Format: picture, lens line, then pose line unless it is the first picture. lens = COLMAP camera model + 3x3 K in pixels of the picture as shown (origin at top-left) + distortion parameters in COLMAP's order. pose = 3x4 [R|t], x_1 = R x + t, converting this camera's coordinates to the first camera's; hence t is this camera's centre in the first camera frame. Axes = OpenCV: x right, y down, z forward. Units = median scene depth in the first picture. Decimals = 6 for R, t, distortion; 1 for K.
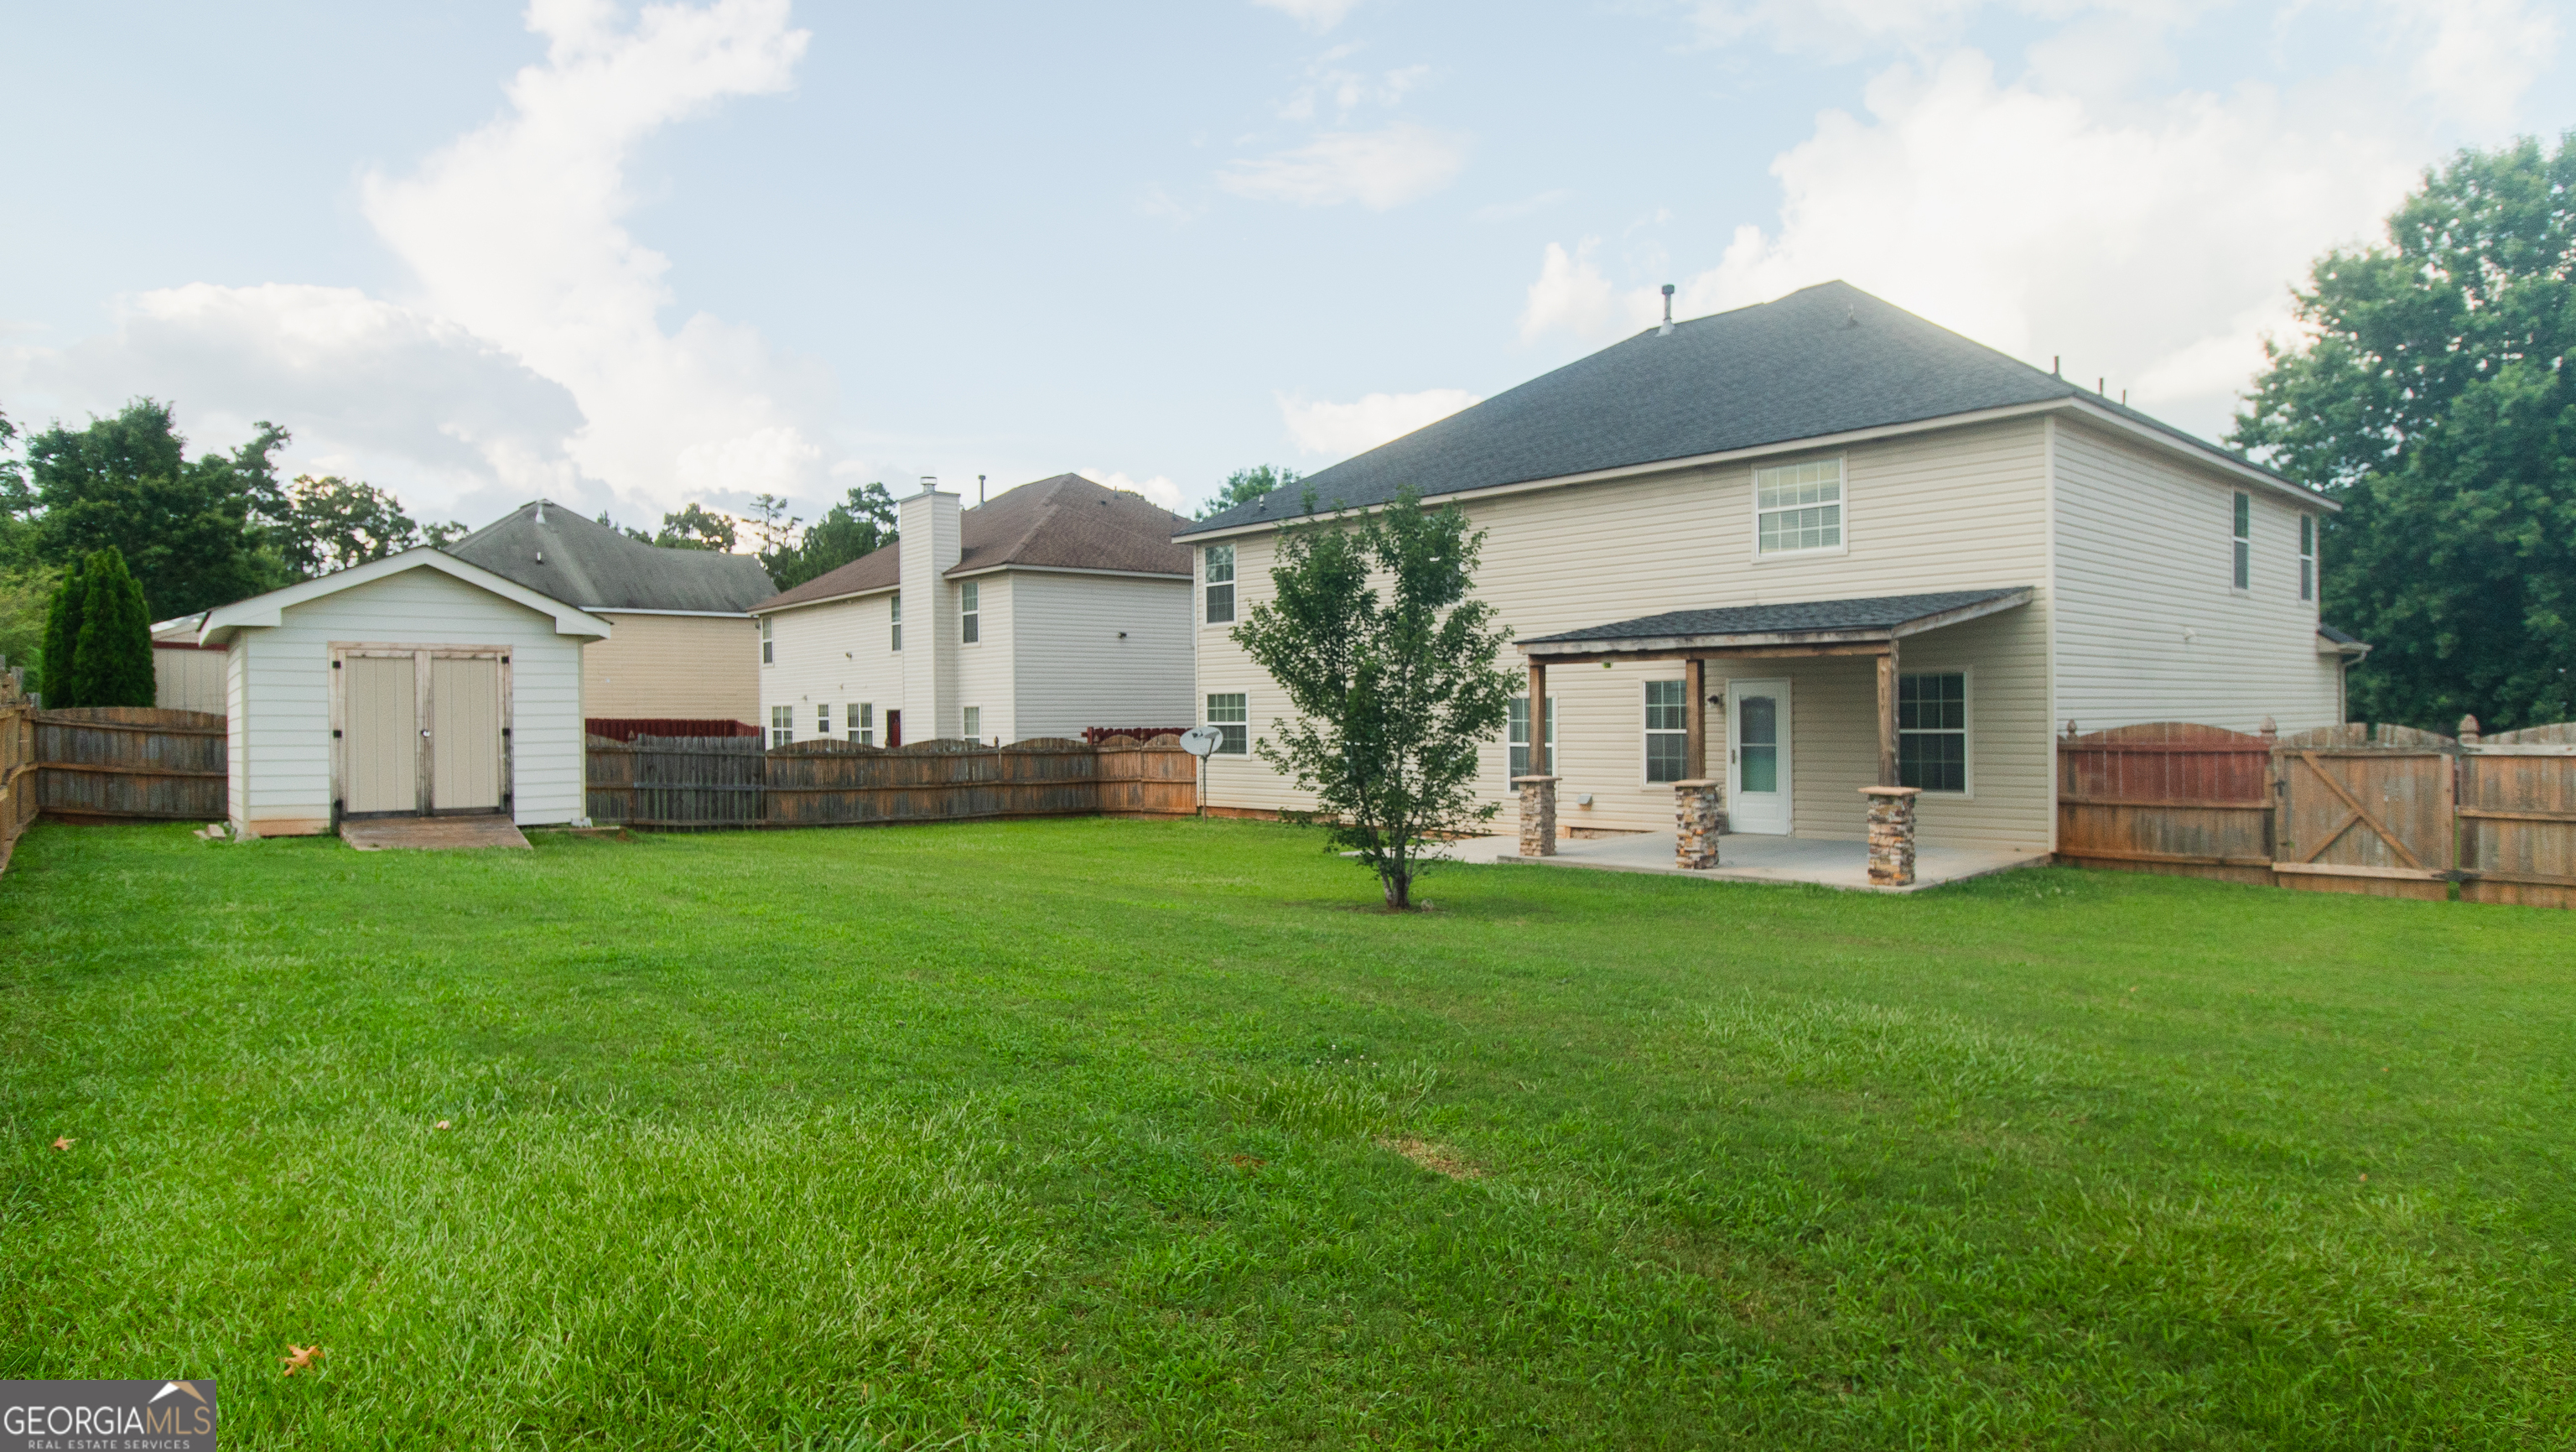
lens RADIAL K [[1495.5, 0, 1287.9], [0, 1495.5, 724.5], [0, 0, 1]] dist [-0.000147, 0.000134]
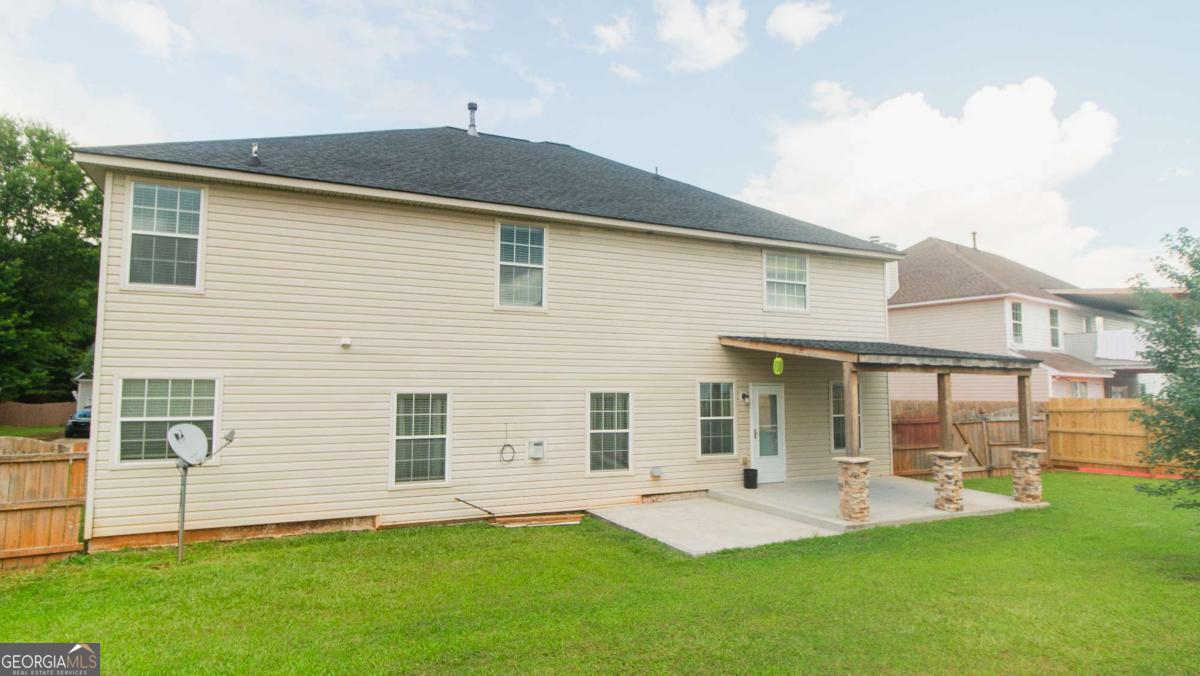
lens RADIAL K [[676.3, 0, 600.2], [0, 676.3, 339.6], [0, 0, 1]] dist [0.003623, 0.000750]
pose [[0.297988, 0.085722, 0.950713, -0.319311], [0.001899, 0.995904, -0.090392, -0.009621], [-0.954568, 0.028741, 0.296605, 0.724182]]
